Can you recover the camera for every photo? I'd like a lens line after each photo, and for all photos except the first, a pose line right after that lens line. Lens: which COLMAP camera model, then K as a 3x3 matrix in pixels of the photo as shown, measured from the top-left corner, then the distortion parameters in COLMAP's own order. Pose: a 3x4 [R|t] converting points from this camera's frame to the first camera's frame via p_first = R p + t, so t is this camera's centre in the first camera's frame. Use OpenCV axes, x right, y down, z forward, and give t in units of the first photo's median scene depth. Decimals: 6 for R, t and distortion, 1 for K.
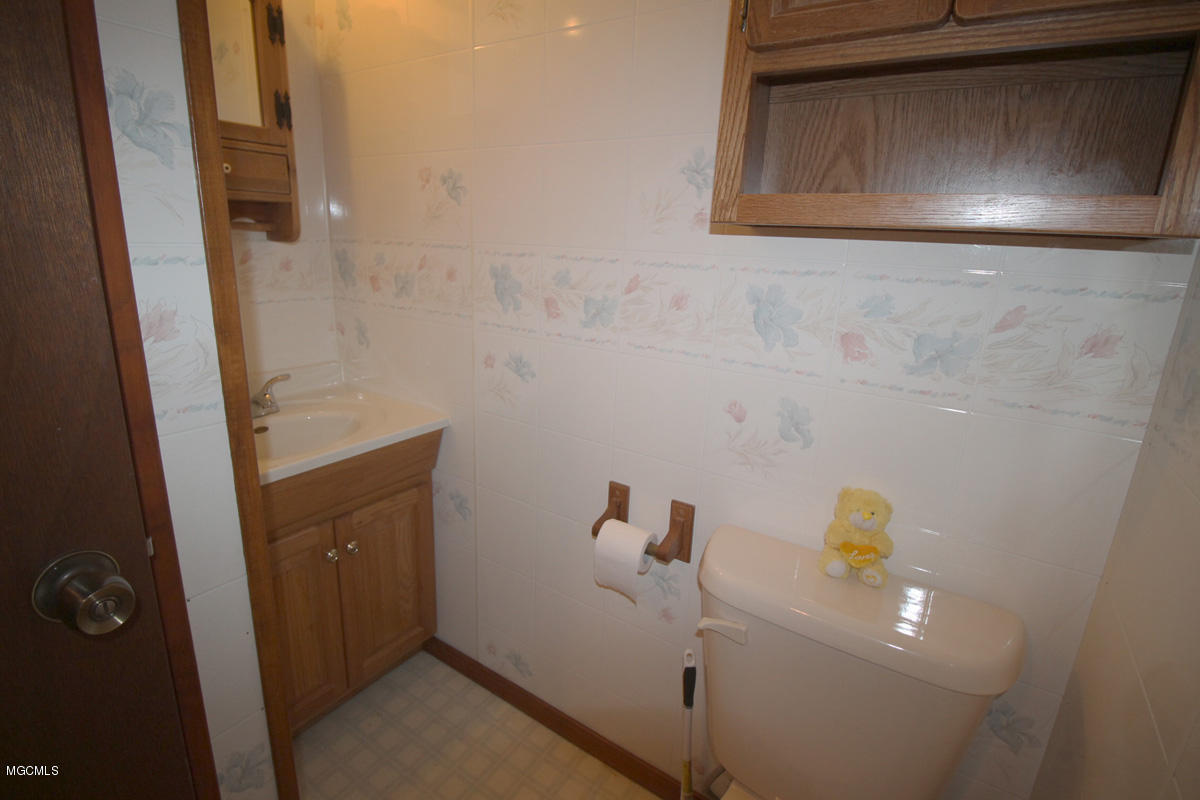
lens RADIAL K [[583.7, 0, 600.0], [0, 583.7, 400.0], [0, 0, 1]] dist [0.000575, -0.006637]
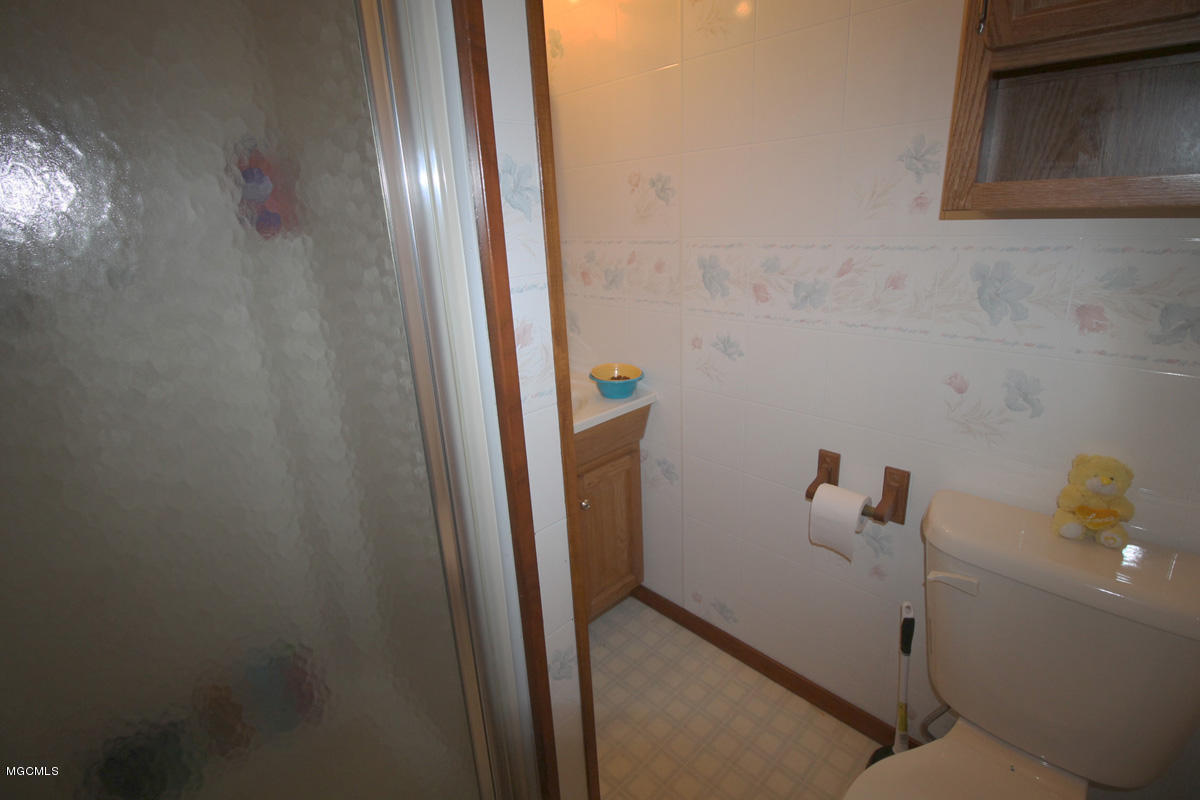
lens RADIAL K [[577.7, 0, 600.0], [0, 577.7, 400.0], [0, 0, 1]] dist [0.000753, -0.013799]
pose [[0.970731, -0.019852, -0.239348, -0.141997], [0.031670, 0.998456, 0.045633, -0.017834], [0.238073, -0.051877, 0.969861, -0.165086]]
